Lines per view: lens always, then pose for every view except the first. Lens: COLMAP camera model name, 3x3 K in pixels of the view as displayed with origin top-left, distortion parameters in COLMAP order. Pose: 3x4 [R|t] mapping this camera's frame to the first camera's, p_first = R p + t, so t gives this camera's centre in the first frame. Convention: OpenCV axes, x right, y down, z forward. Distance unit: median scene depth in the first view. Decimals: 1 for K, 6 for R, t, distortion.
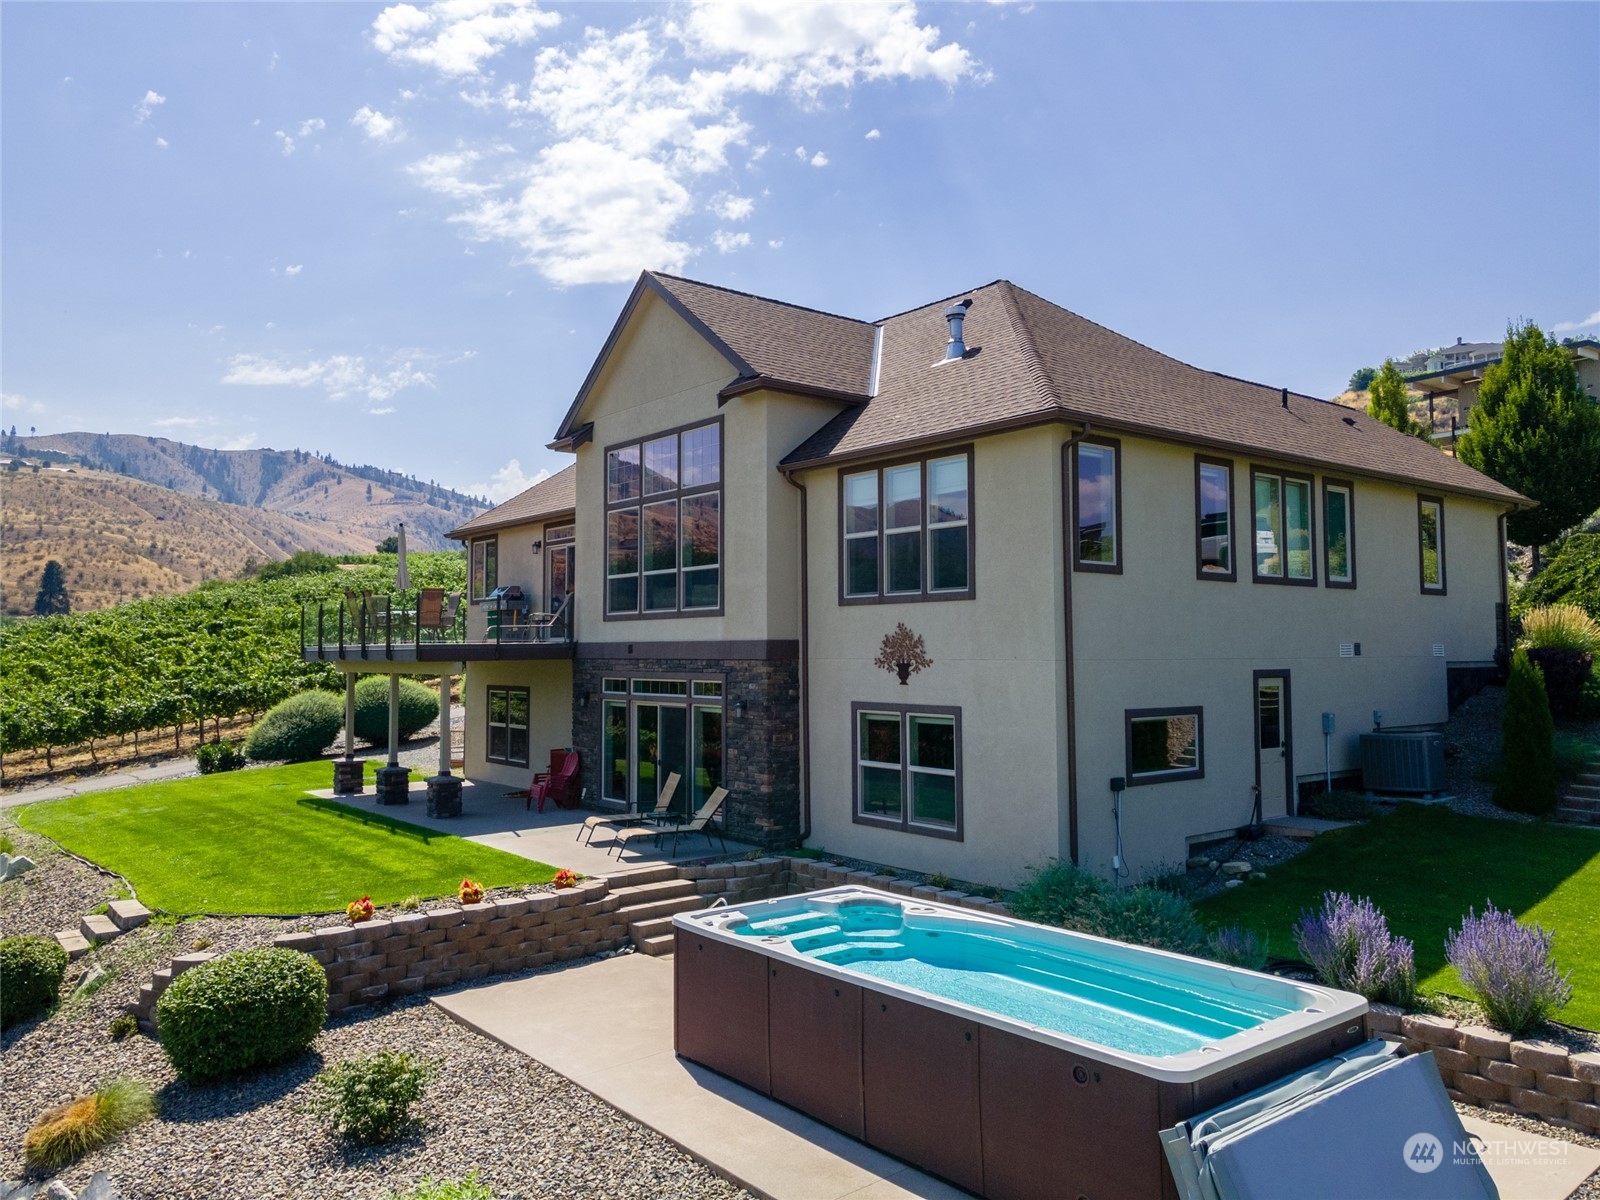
lens RADIAL K [[1187.5, 0, 796.4], [0, 1187.5, 653.1], [0, 0, 1]] dist [0.033610, 0.001002]
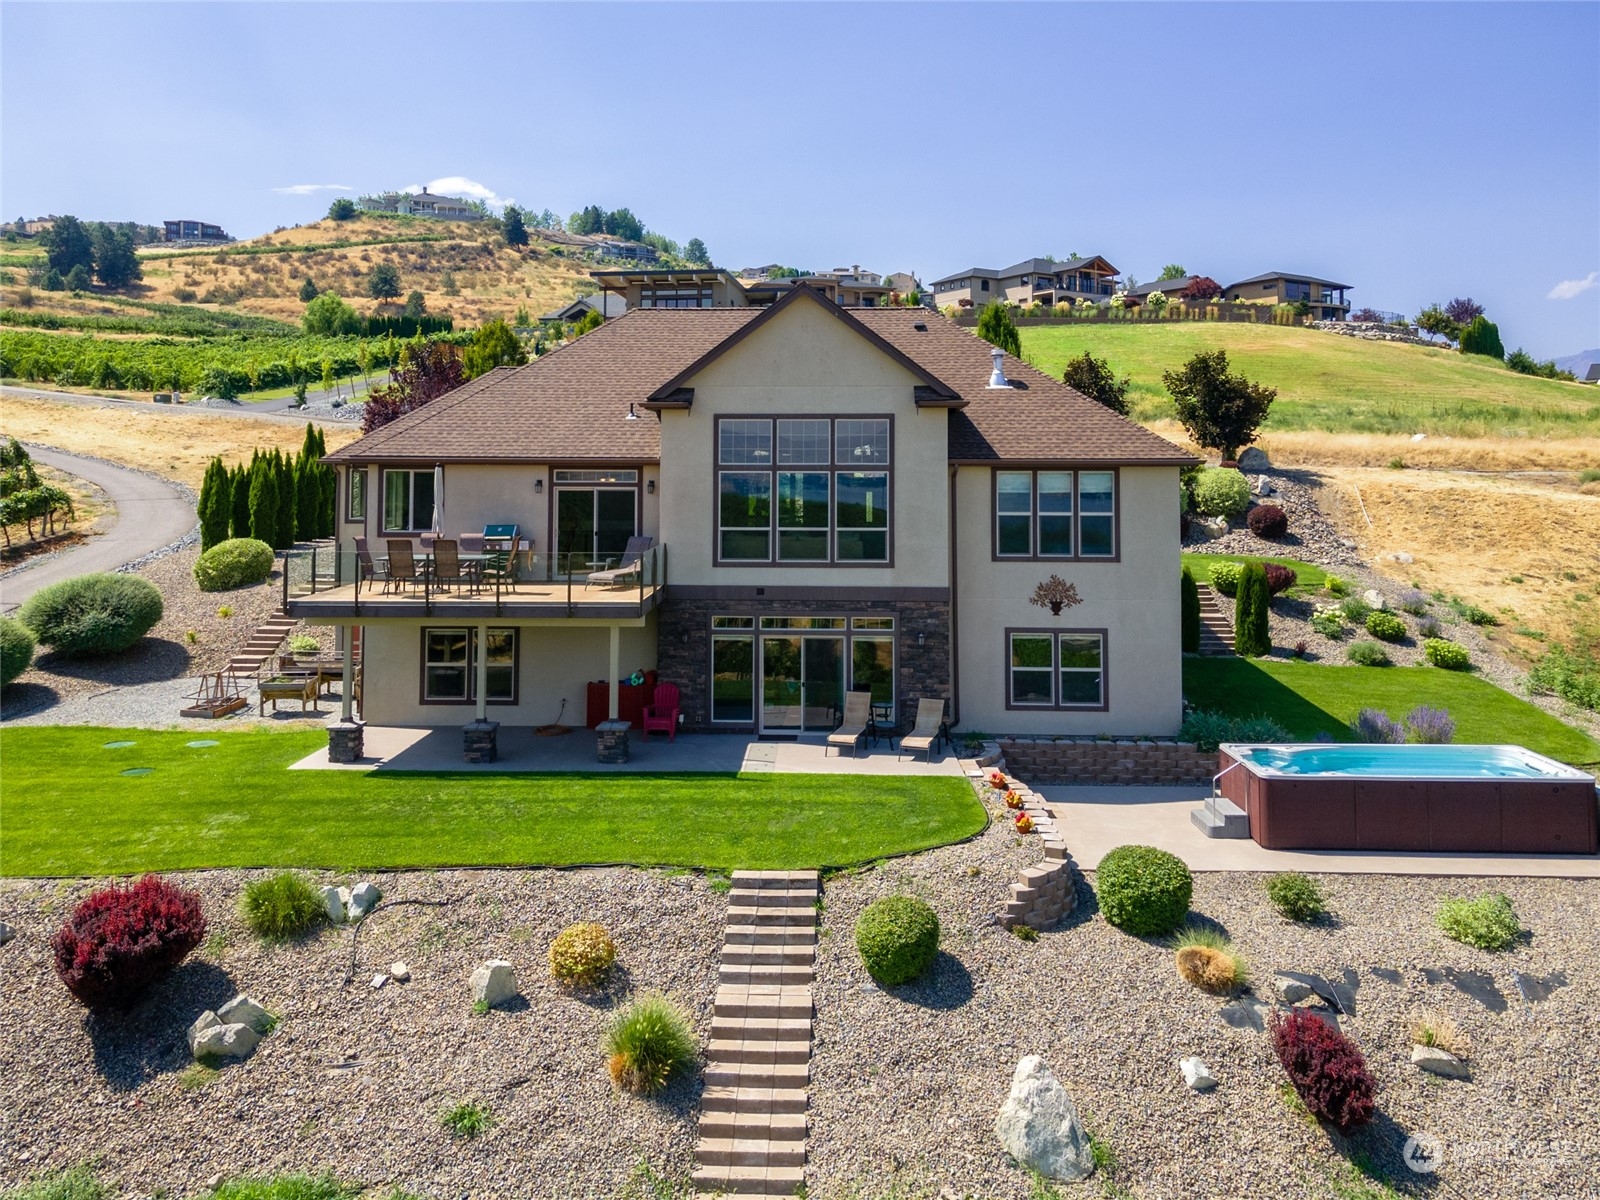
lens RADIAL K [[1237.0, 0, 804.5], [0, 1237.0, 515.7], [0, 0, 1]] dist [0.027582, 0.093968]
pose [[0.655099, -0.024792, 0.755136, -1.220752], [-0.005415, 0.999282, 0.037505, -0.147334], [-0.755524, -0.028659, 0.654494, 0.191541]]
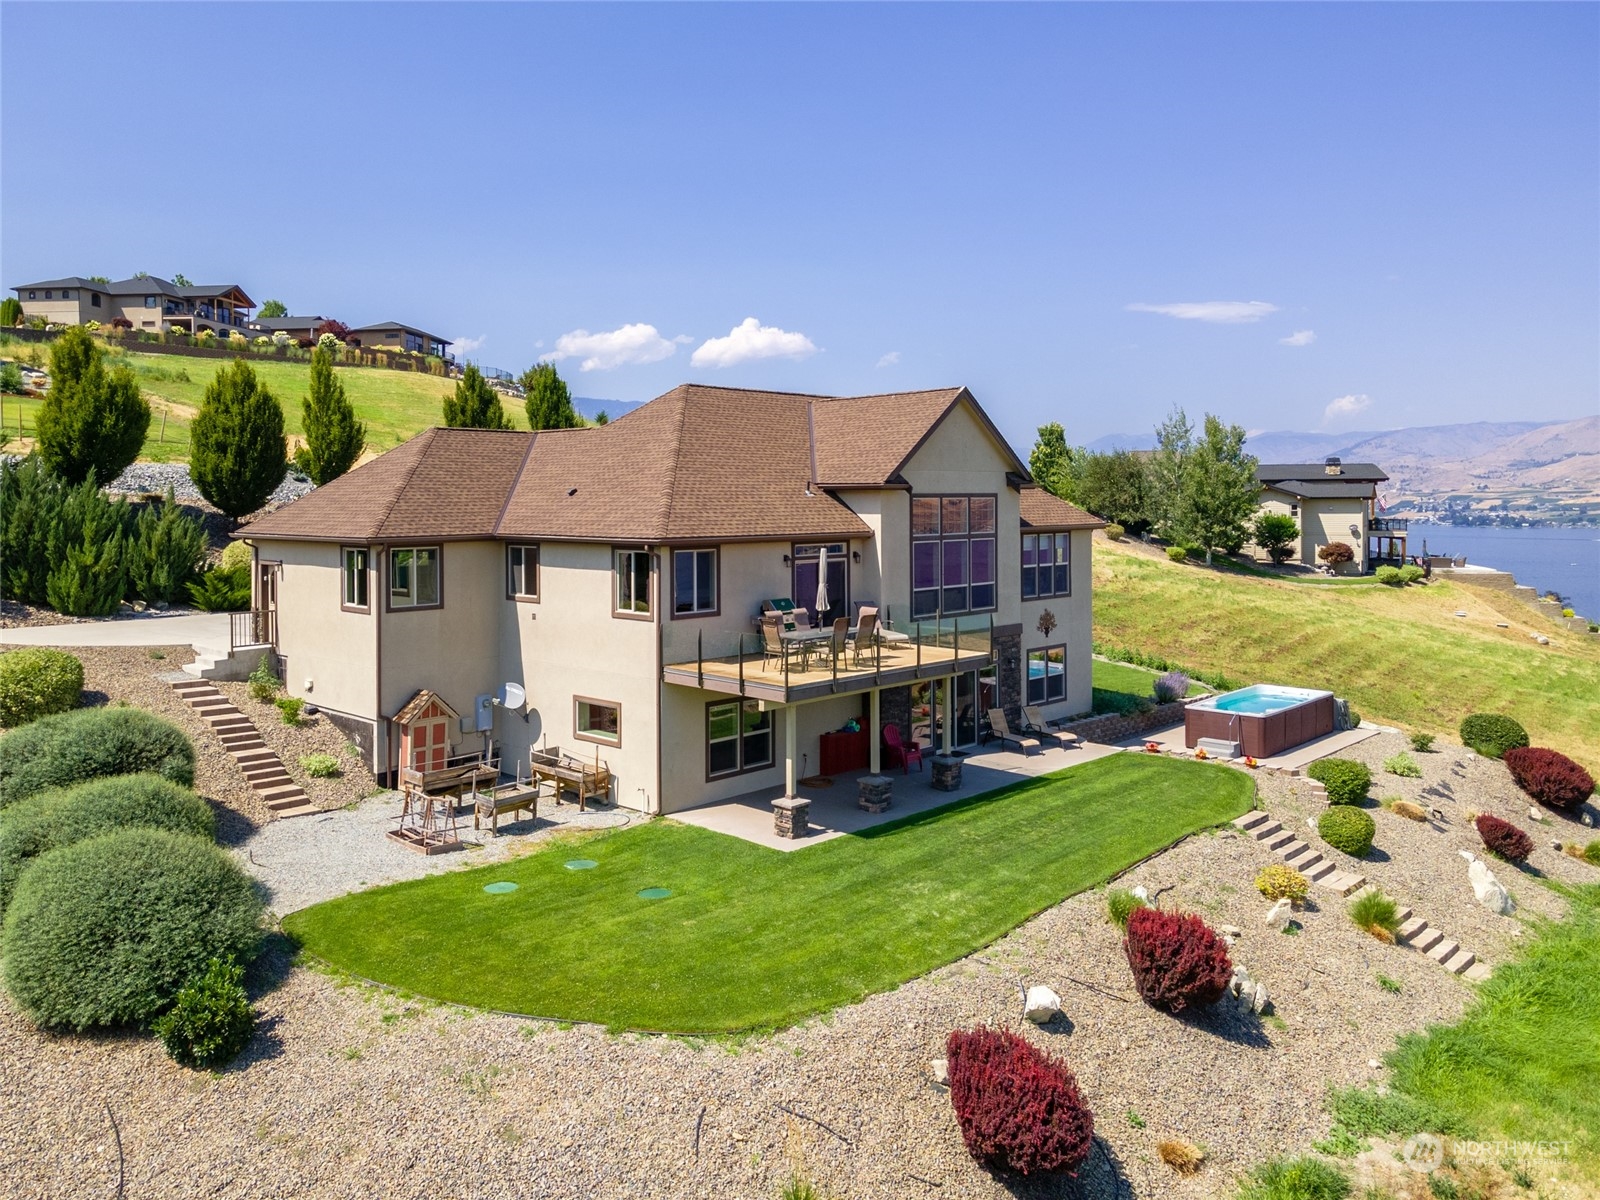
lens RADIAL K [[1217.4, 0, 800.0], [0, 1217.4, 600.0], [0, 0, 1]] dist [0.044086, 0.004486]
pose [[-0.130537, -0.077761, 0.988389, -1.858845], [0.004694, 0.996860, 0.079047, -0.198752], [-0.991432, 0.014958, -0.129762, 1.593496]]
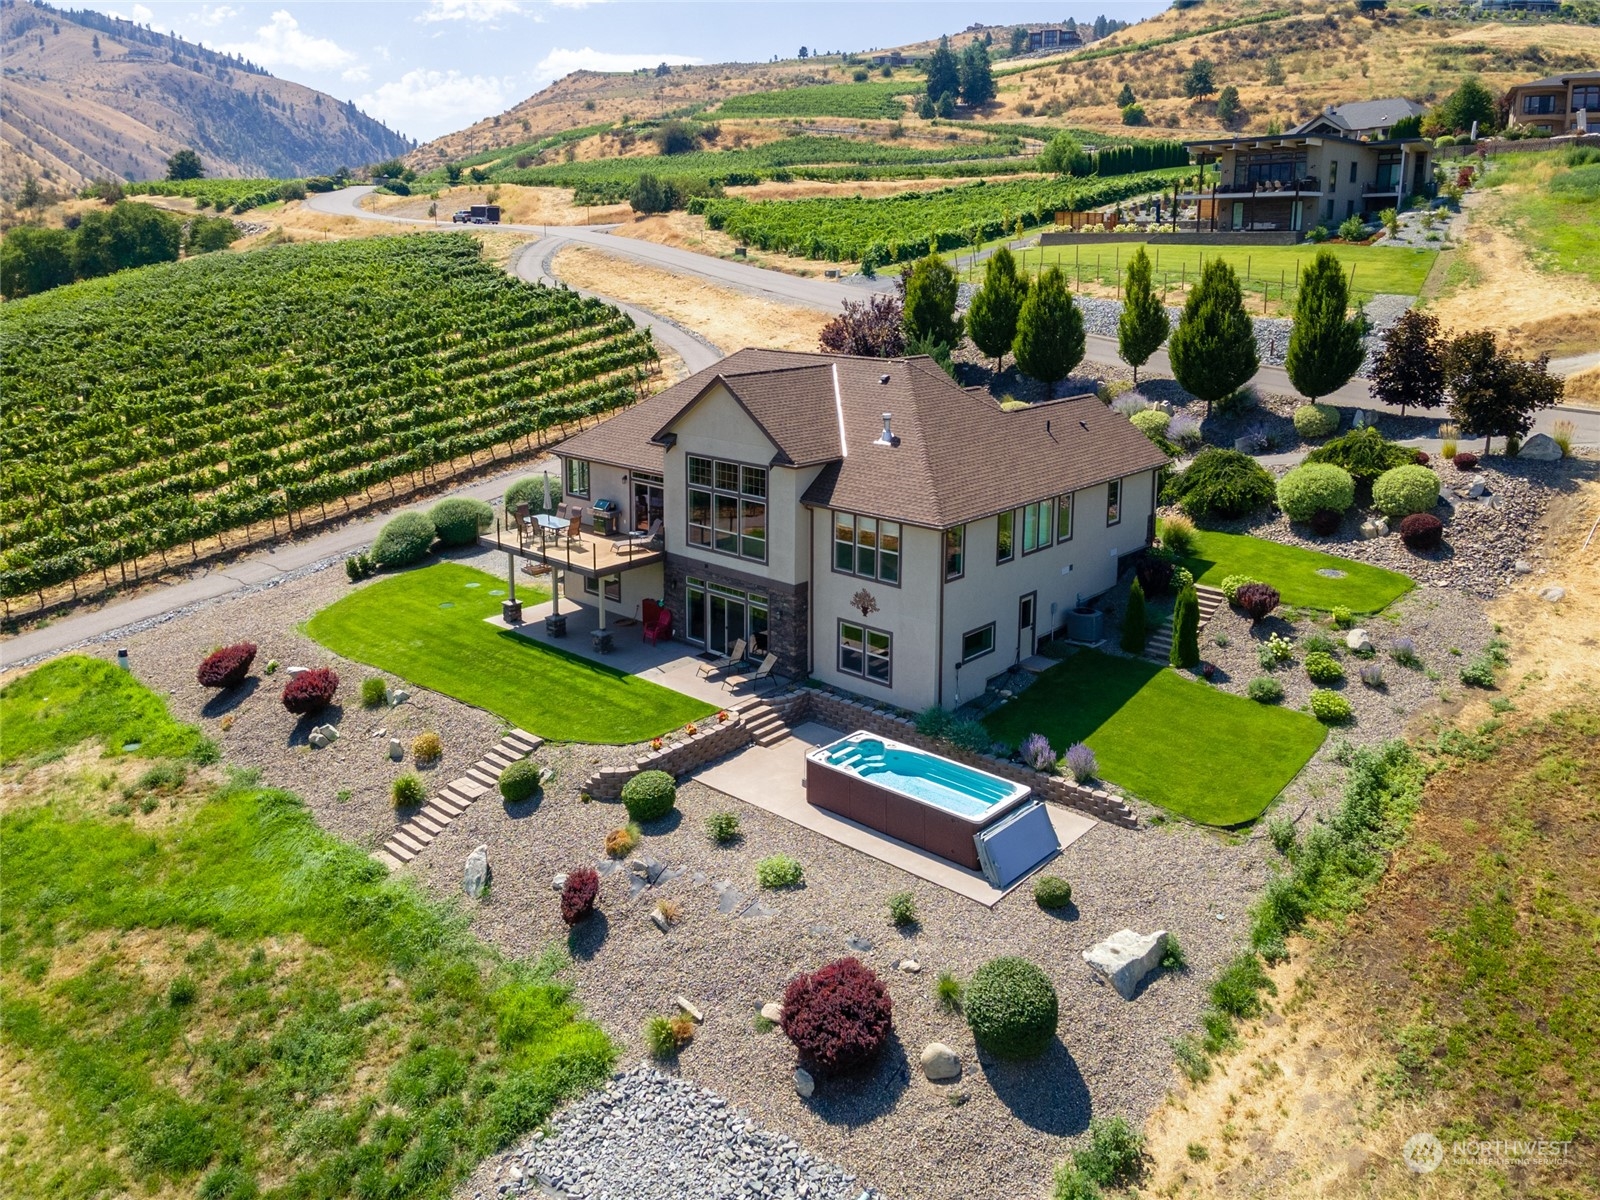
lens RADIAL K [[1211.9, 0, 805.7], [0, 1211.9, 580.8], [0, 0, 1]] dist [0.025226, 0.042207]
pose [[0.987110, -0.035303, 0.156103, -0.333498], [-0.009310, 0.961049, 0.276220, -0.599024], [-0.159774, -0.274113, 0.948332, -0.987885]]
